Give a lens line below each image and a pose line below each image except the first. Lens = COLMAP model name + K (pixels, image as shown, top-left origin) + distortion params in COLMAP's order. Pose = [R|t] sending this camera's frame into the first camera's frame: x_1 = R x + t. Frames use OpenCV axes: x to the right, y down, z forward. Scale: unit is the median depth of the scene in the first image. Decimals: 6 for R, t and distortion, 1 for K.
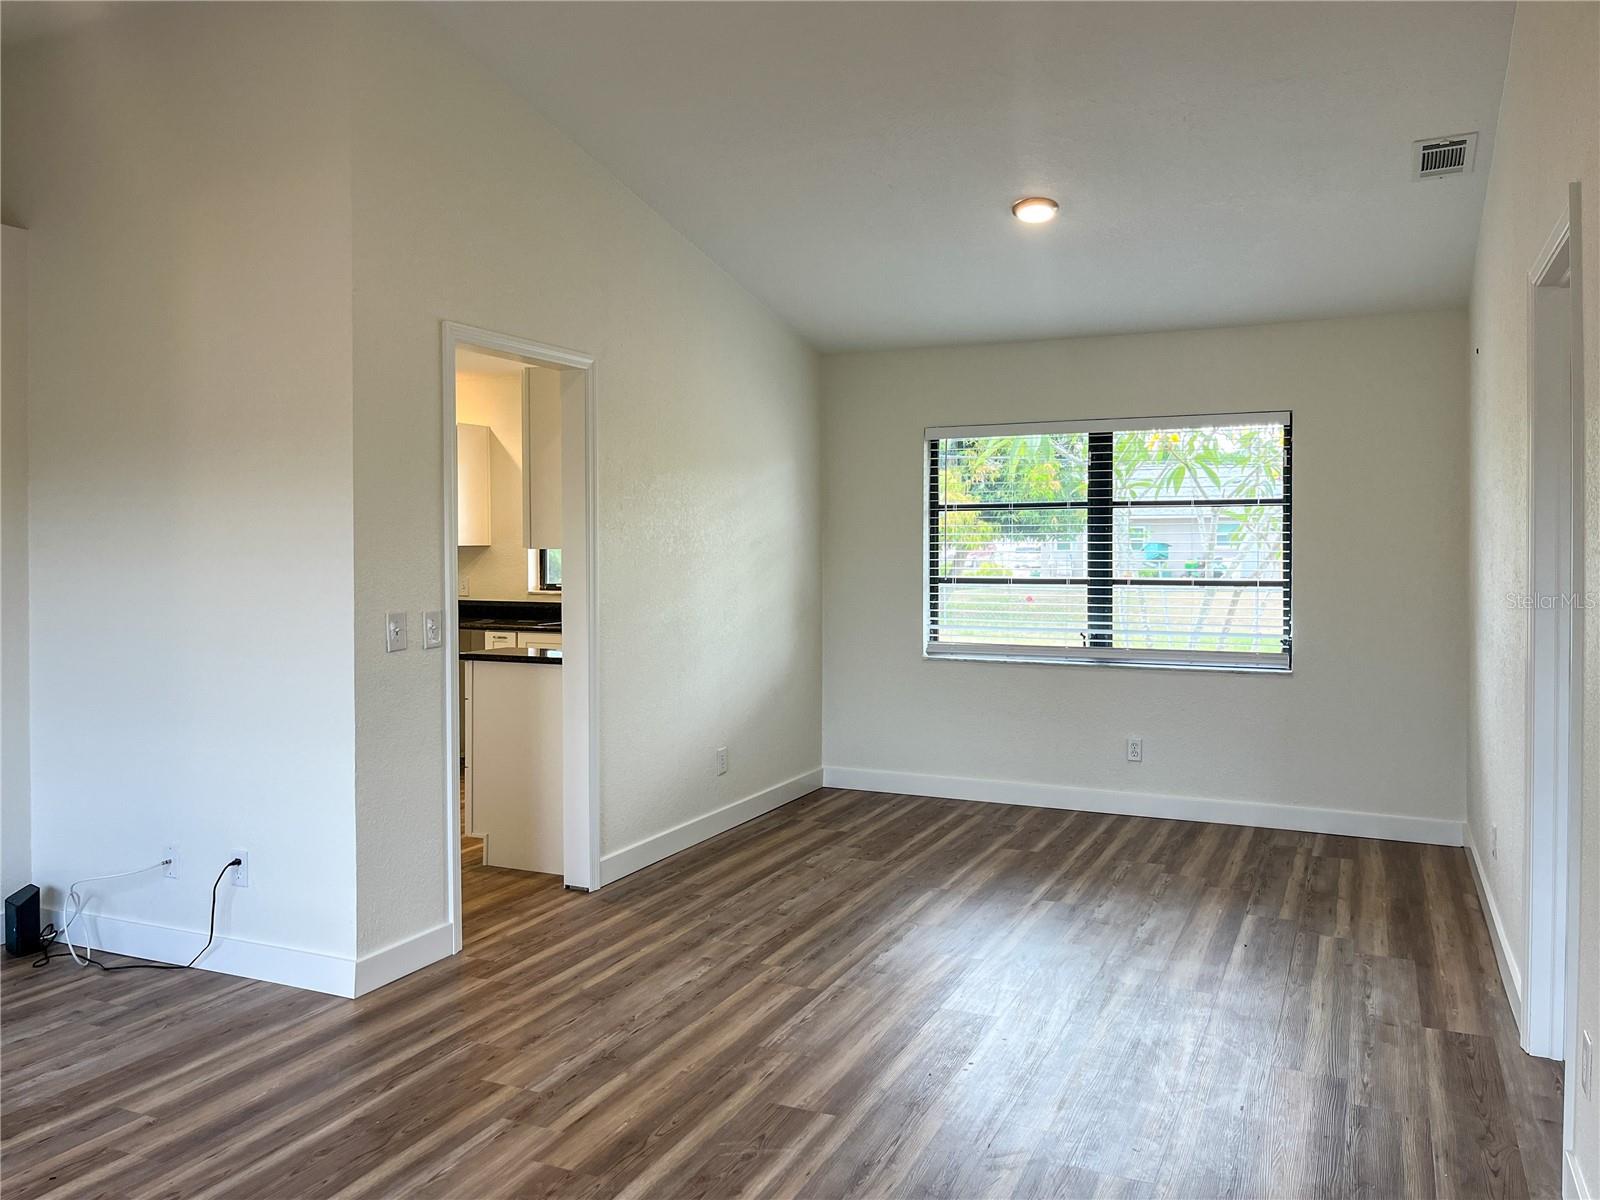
lens RADIAL K [[1249.1, 0, 811.4], [0, 1249.1, 604.3], [0, 0, 1]] dist [0.052402, -0.059610]
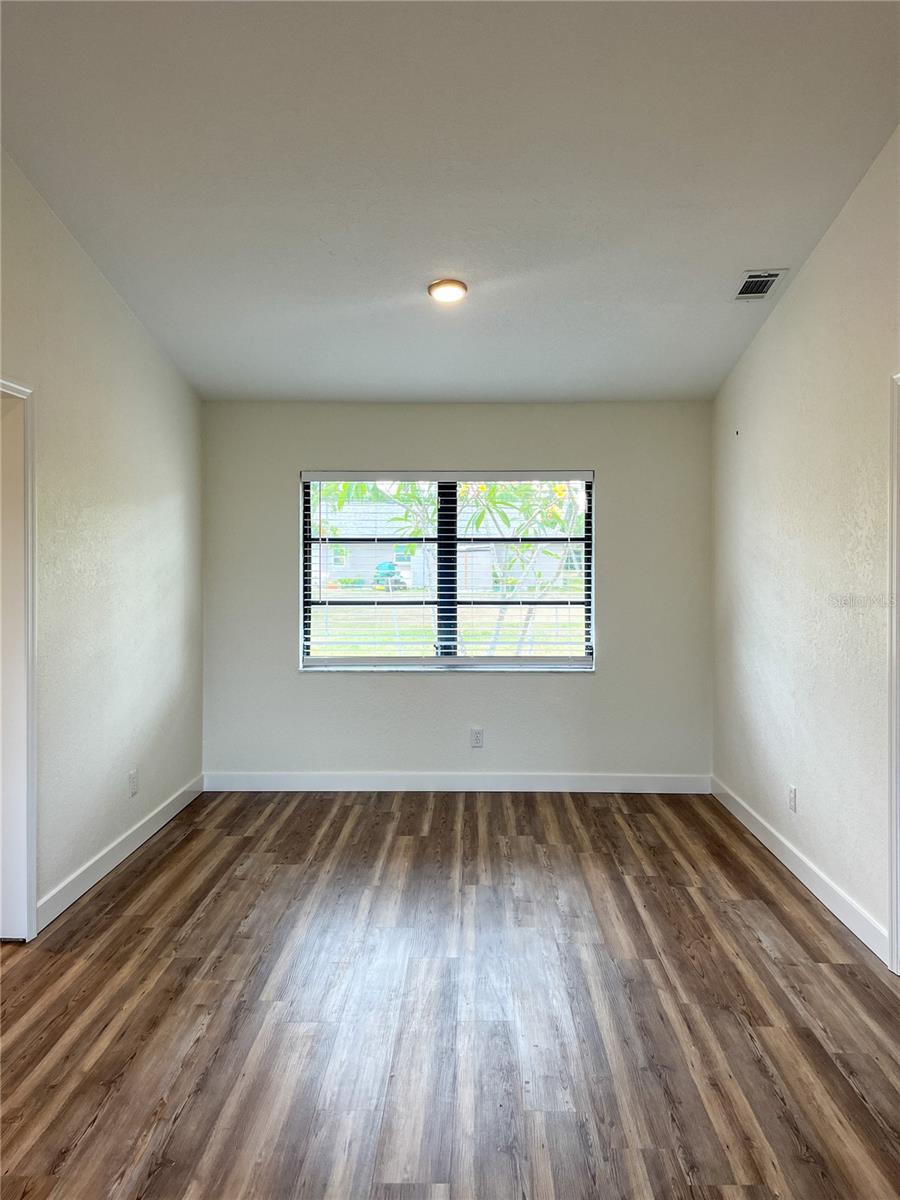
lens RADIAL K [[936.8, 0, 455.5], [0, 936.8, 582.9], [0, 0, 1]] dist [0.052402, -0.059610]
pose [[0.914391, -0.009329, 0.404725, -0.177199], [0.017919, 0.999687, -0.017441, -0.028265], [-0.404436, 0.023200, 0.914272, 0.210947]]
